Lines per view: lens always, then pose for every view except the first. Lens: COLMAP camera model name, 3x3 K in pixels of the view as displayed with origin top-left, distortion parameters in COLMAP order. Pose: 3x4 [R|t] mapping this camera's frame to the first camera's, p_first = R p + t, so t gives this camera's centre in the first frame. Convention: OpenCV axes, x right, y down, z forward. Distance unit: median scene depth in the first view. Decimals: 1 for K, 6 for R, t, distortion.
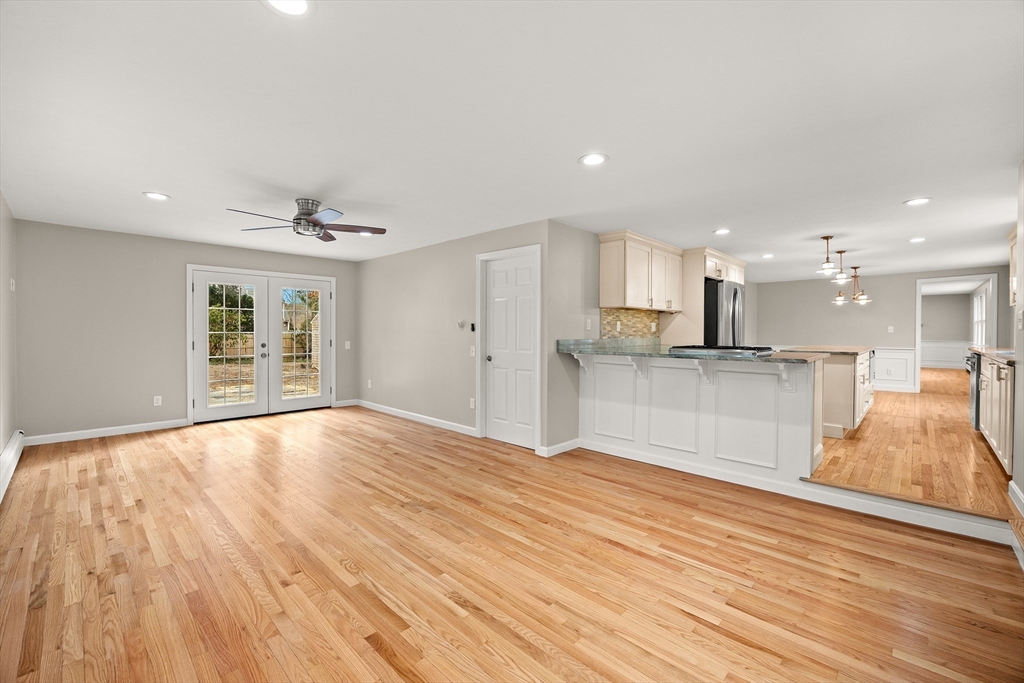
lens RADIAL K [[420.5, 0, 512.0], [0, 420.5, 341.5], [0, 0, 1]] dist [-0.011993, -0.000016]
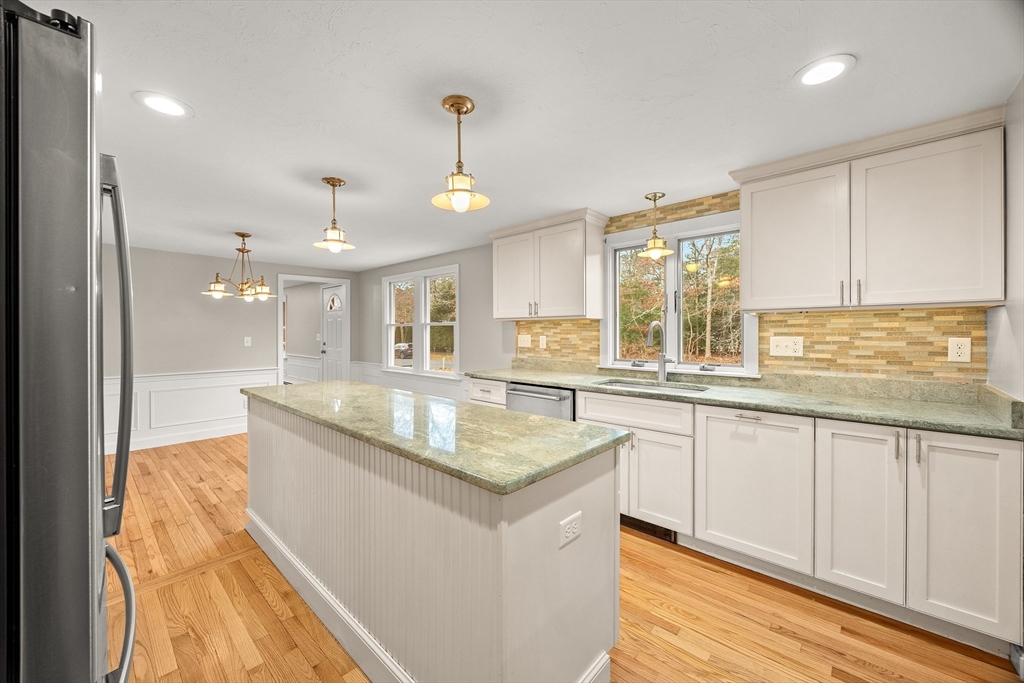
lens RADIAL K [[388.7, 0, 512.0], [0, 388.7, 341.5], [0, 0, 1]] dist [-0.000033, -0.000052]
pose [[-0.038205, -0.014959, 0.999158, 0.466123], [0.017510, 0.999724, 0.015637, -0.058906], [-0.999117, 0.018093, -0.037932, 1.063943]]
